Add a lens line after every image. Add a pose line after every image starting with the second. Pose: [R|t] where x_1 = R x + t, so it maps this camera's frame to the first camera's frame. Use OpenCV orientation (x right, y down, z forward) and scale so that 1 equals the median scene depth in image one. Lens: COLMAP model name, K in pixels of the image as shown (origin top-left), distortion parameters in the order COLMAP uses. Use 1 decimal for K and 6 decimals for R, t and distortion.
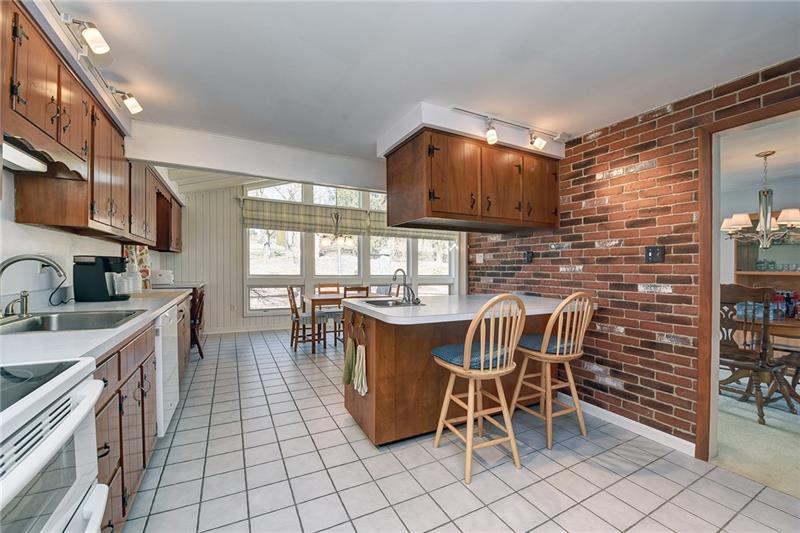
lens RADIAL K [[320.9, 0, 399.6], [0, 320.9, 268.5], [0, 0, 1]] dist [-0.003928, -0.000138]
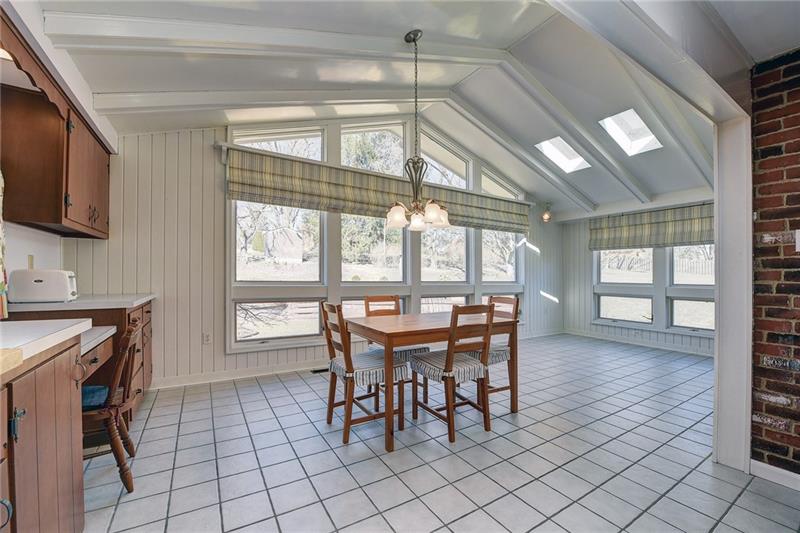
lens RADIAL K [[320.9, 0, 396.3], [0, 320.9, 270.5], [0, 0, 1]] dist [-0.003928, -0.000138]
pose [[0.998124, 0.000289, 0.061223, -0.218156], [0.000605, 0.999894, -0.014579, 0.009788], [-0.061221, 0.014589, 0.998018, 0.408730]]
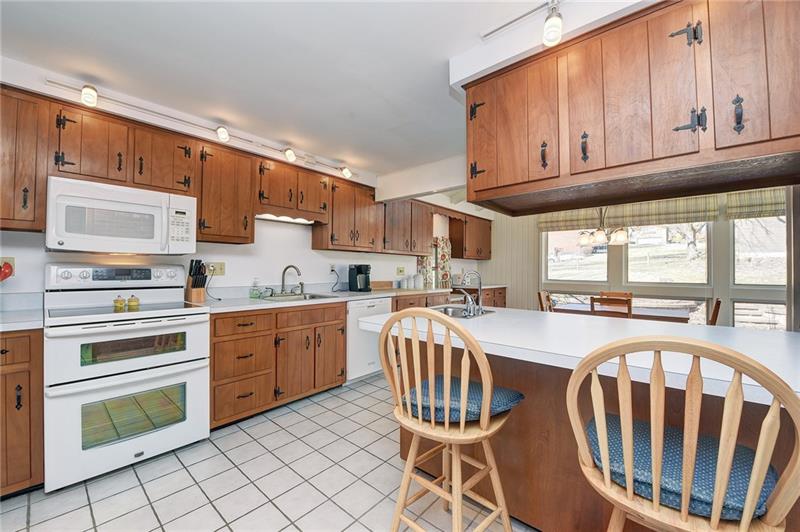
lens RADIAL K [[324.1, 0, 396.4], [0, 324.1, 265.2], [0, 0, 1]] dist [-0.015576, -0.000733]
pose [[0.356476, -0.024004, -0.933996, 0.288269], [-0.002856, 0.999637, -0.026781, 0.003629], [0.934300, 0.012215, 0.356278, 0.227533]]
